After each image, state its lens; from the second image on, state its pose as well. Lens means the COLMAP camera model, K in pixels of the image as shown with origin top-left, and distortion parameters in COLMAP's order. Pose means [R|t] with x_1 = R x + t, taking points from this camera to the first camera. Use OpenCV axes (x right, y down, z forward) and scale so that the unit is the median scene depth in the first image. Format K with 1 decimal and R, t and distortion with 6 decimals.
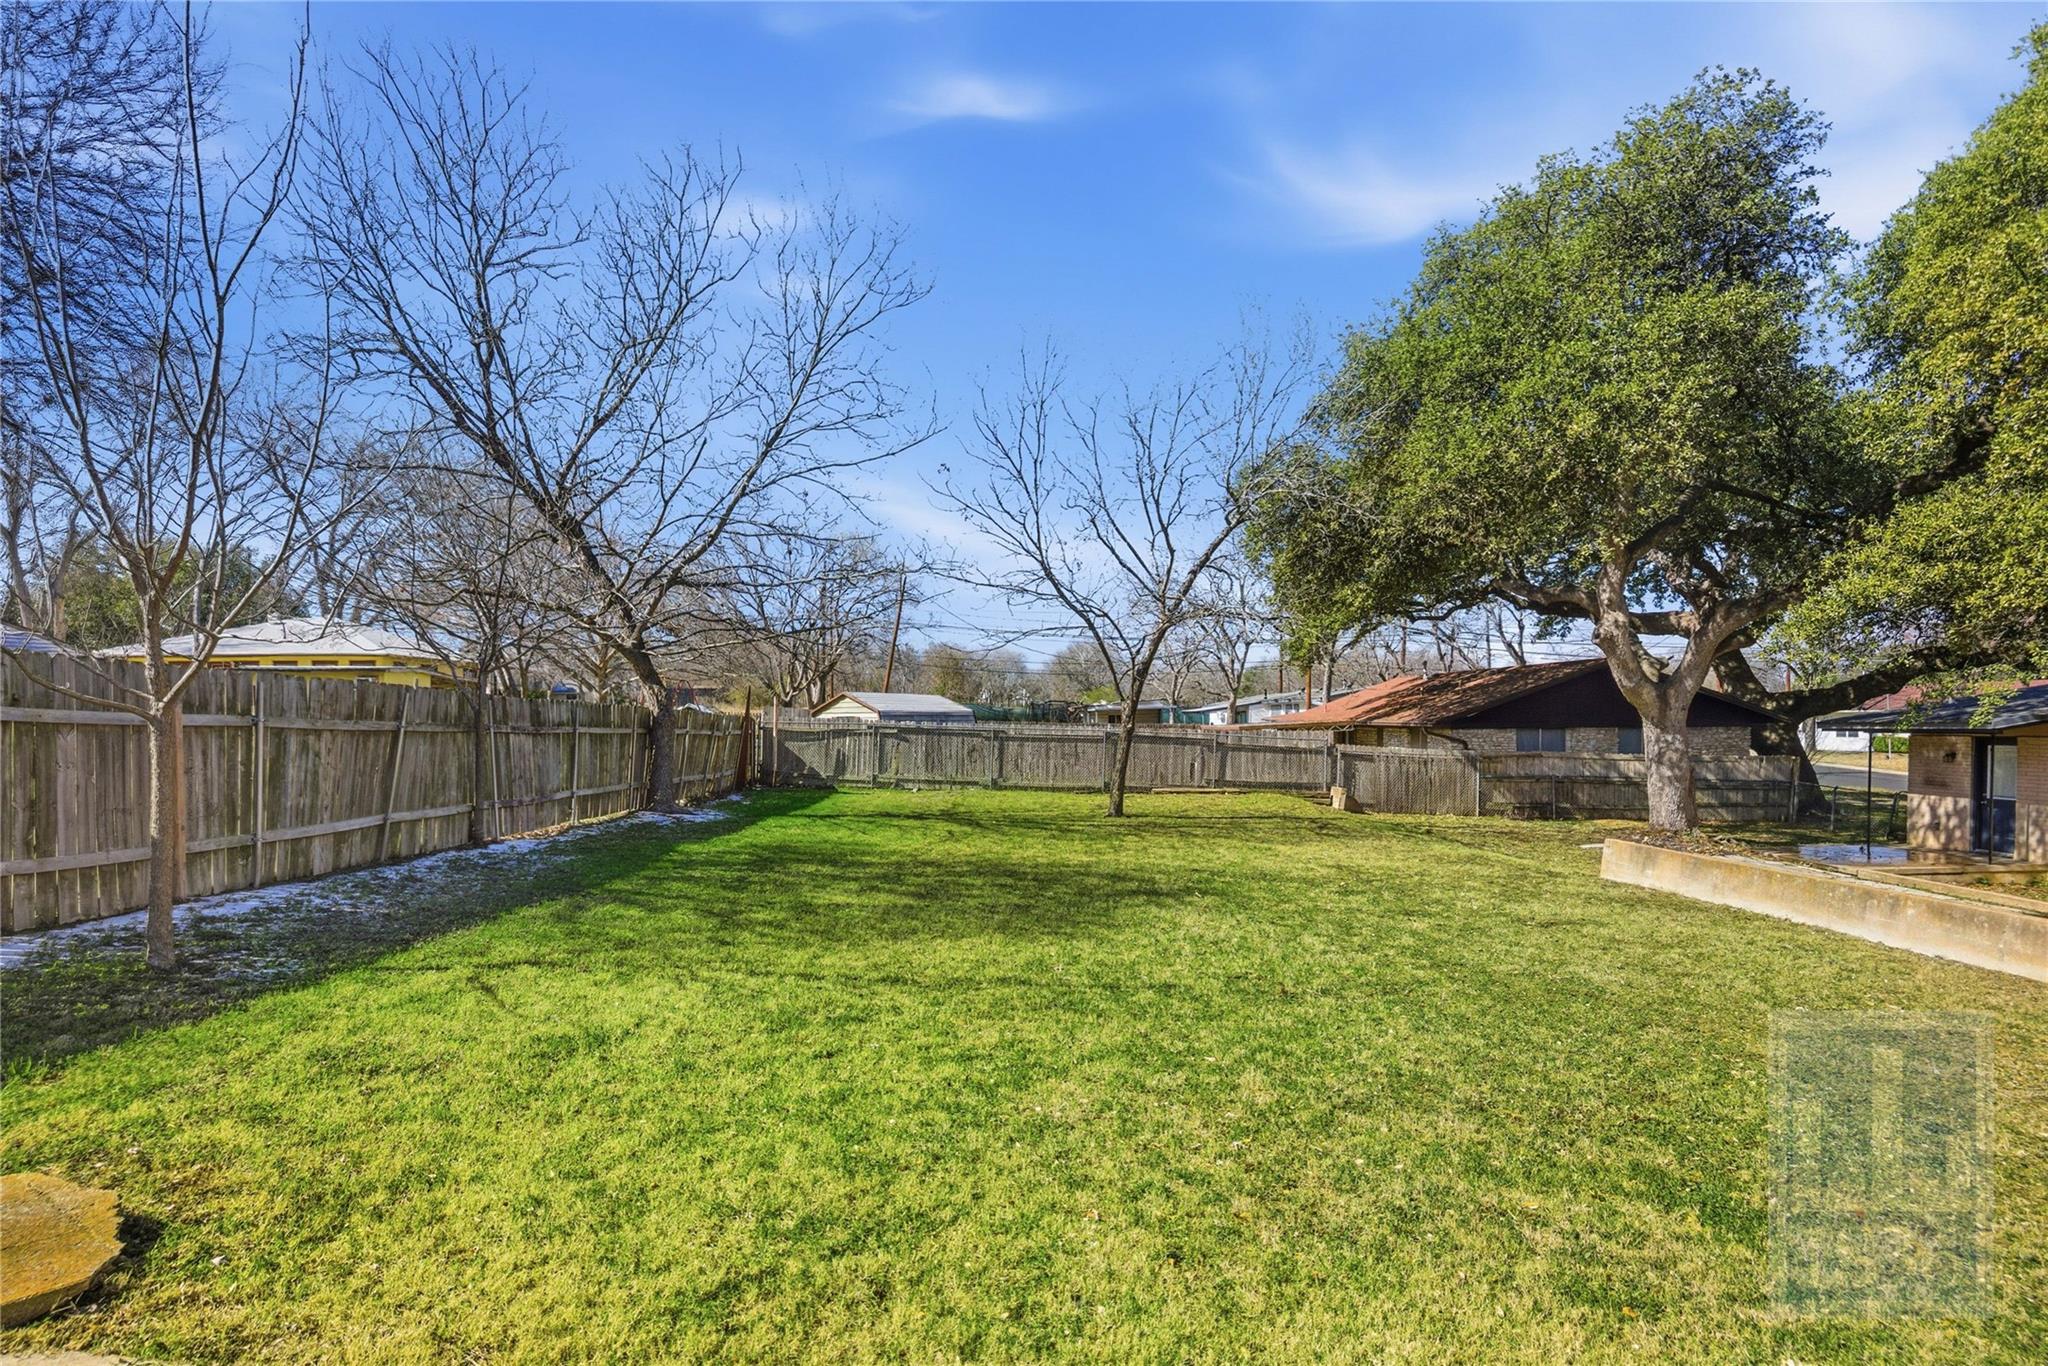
lens RADIAL K [[1002.1, 0, 1025.8], [0, 1002.1, 678.0], [0, 0, 1]] dist [0.017376, -0.008899]
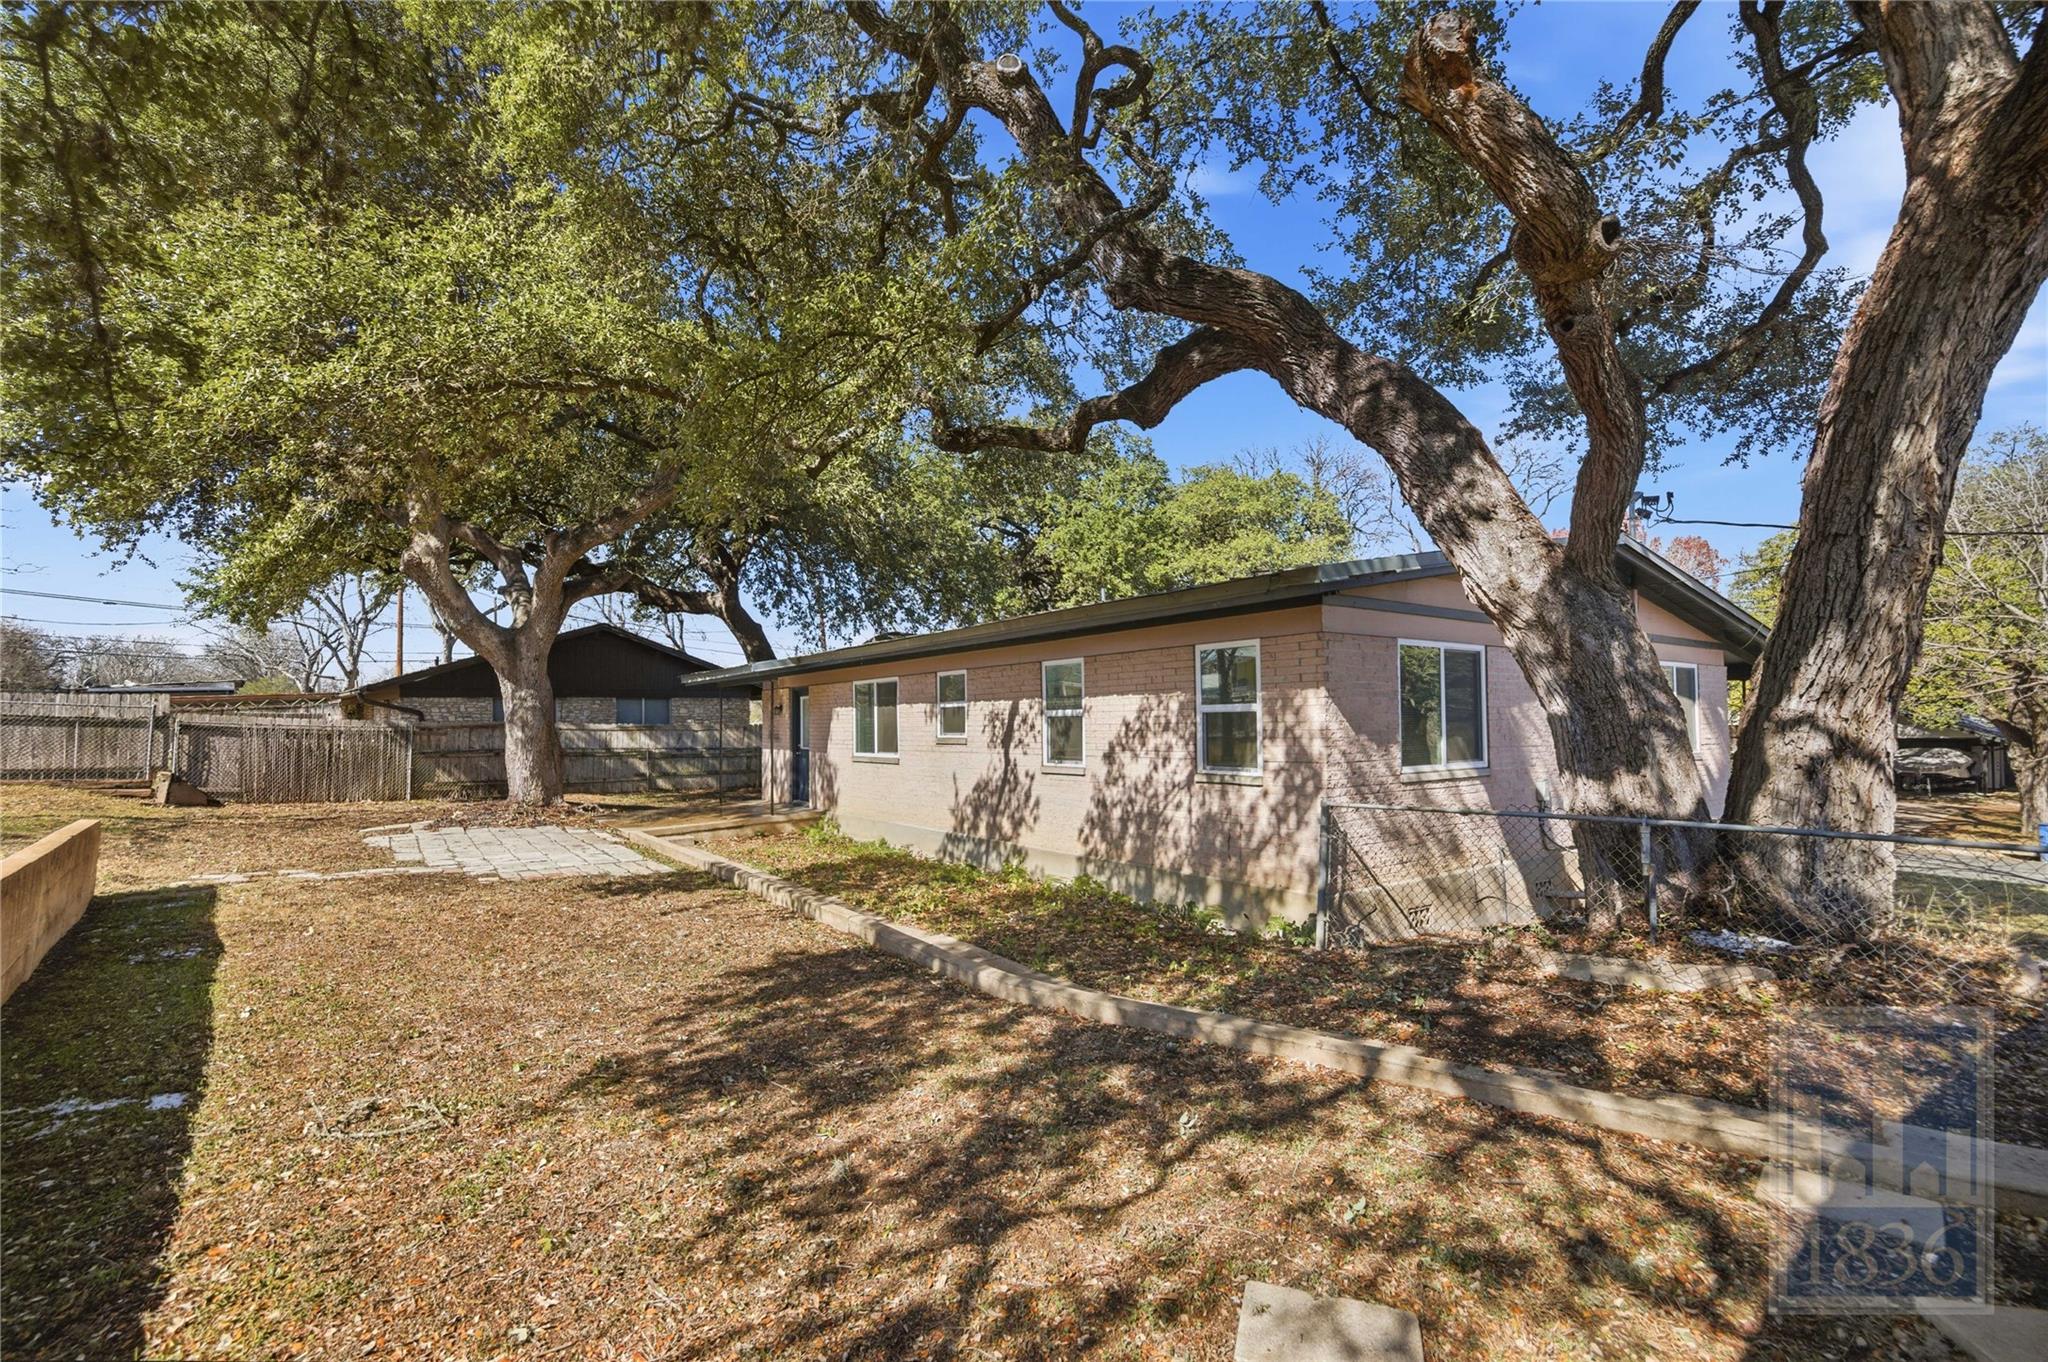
lens RADIAL K [[892.6, 0, 1021.9], [0, 892.6, 686.3], [0, 0, 1]] dist [0.019360, -0.006581]
pose [[0.780325, 0.019691, 0.625064, 0.411414], [-0.020202, 0.999776, -0.006276, 0.041608], [-0.625047, -0.007730, 0.780548, 0.118939]]
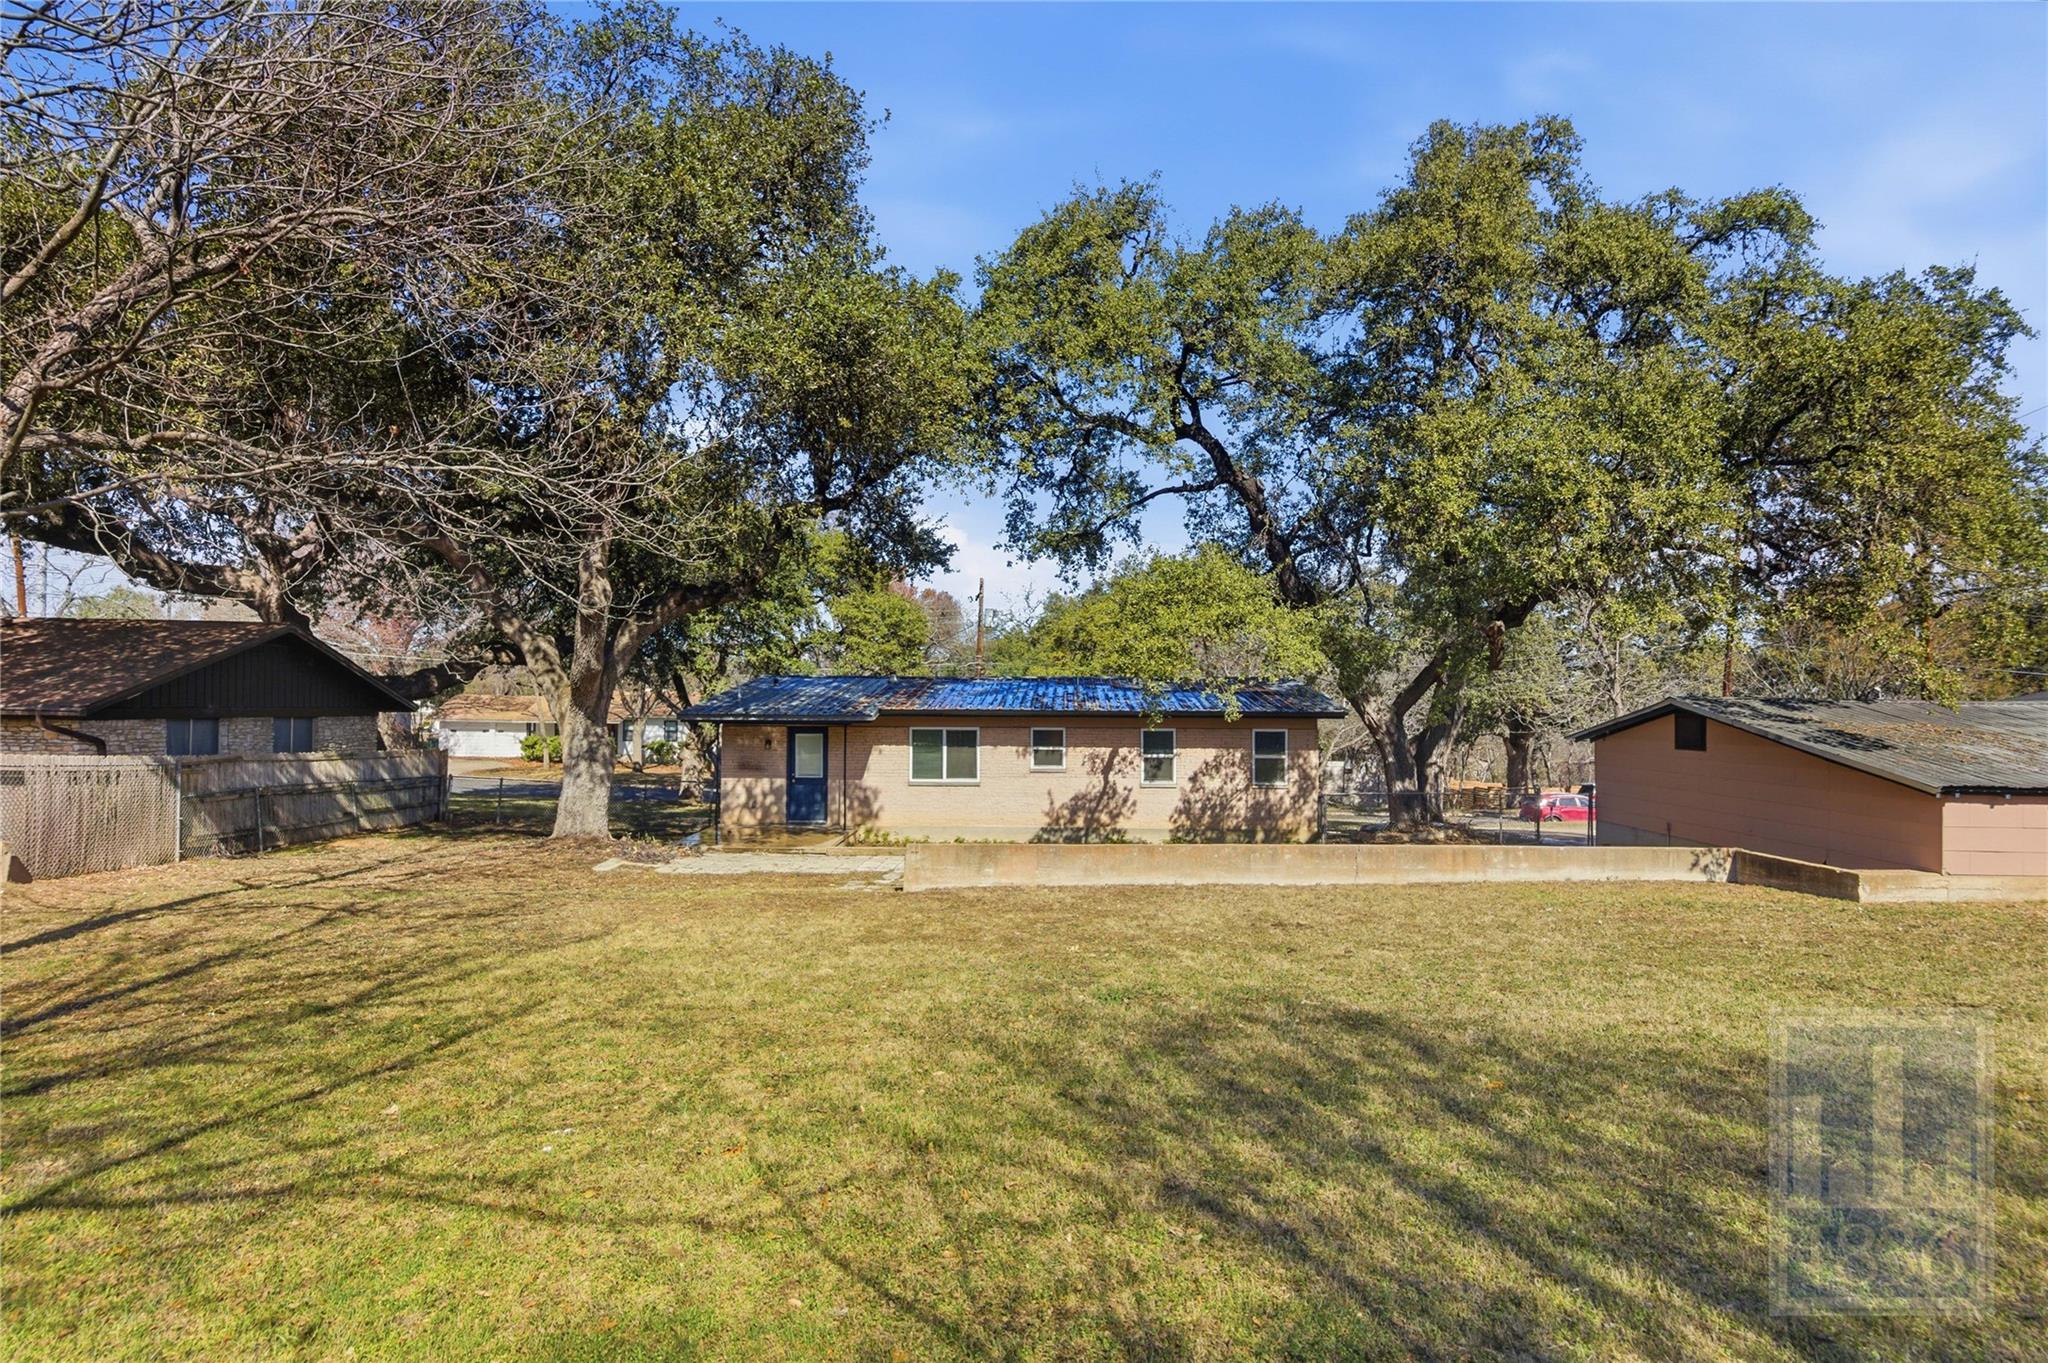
lens RADIAL K [[1002.1, 0, 1025.8], [0, 1002.1, 676.5], [0, 0, 1]] dist [0.017376, -0.008899]
pose [[-0.002580, 0.041648, 0.999129, -0.186241], [-0.053923, 0.997673, -0.041727, 0.024635], [-0.998542, -0.053984, -0.000329, 0.533294]]
